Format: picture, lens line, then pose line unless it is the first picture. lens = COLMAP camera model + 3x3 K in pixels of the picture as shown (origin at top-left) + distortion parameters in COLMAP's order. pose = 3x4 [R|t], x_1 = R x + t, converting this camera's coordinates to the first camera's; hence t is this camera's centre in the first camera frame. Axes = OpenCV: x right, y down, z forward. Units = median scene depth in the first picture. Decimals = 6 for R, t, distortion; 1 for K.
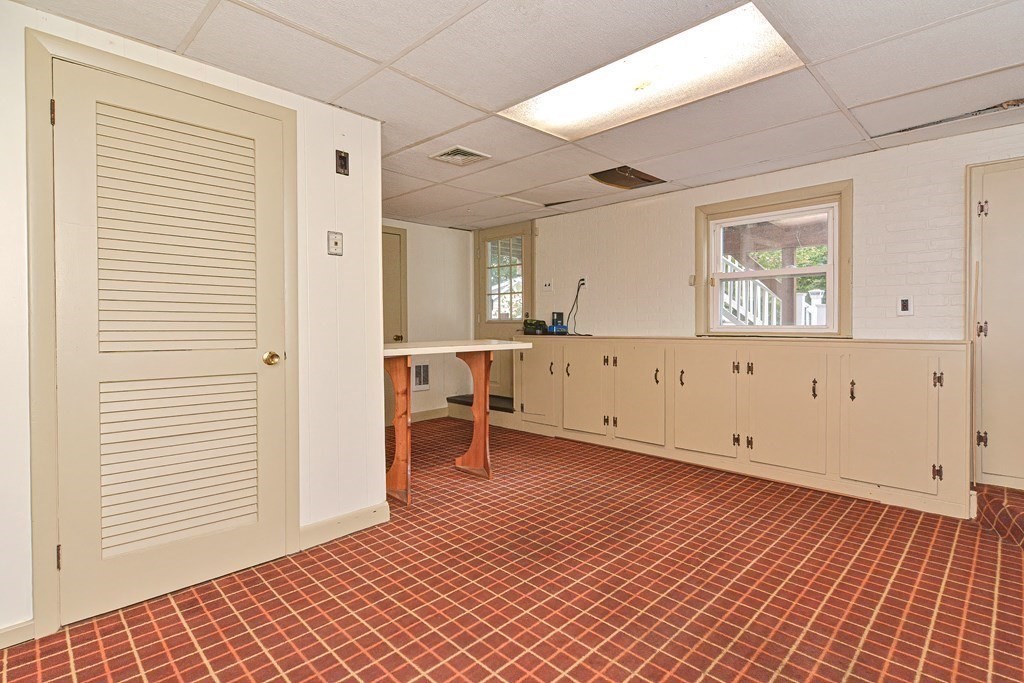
lens RADIAL K [[499.3, 0, 504.5], [0, 499.3, 331.7], [0, 0, 1]] dist [0.001746, -0.002198]
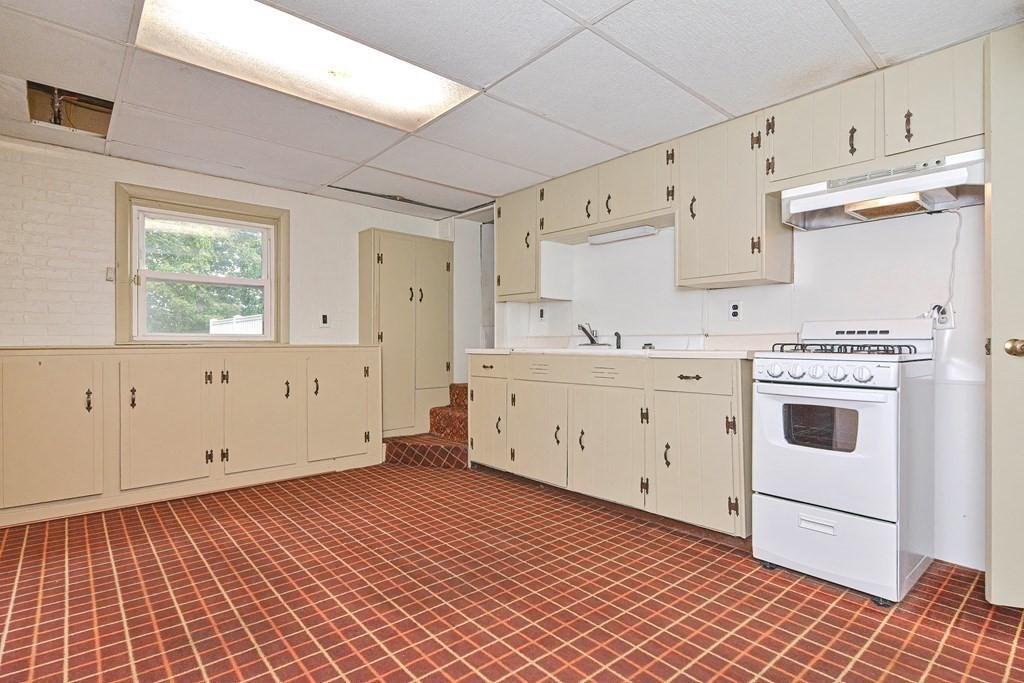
lens RADIAL K [[499.3, 0, 504.5], [0, 499.3, 331.7], [0, 0, 1]] dist [0.001746, -0.002198]
pose [[0.067114, 0.033453, 0.997184, -0.539383], [0.016968, 0.999255, -0.034665, 0.037749], [-0.997601, 0.019246, 0.066497, 0.508686]]
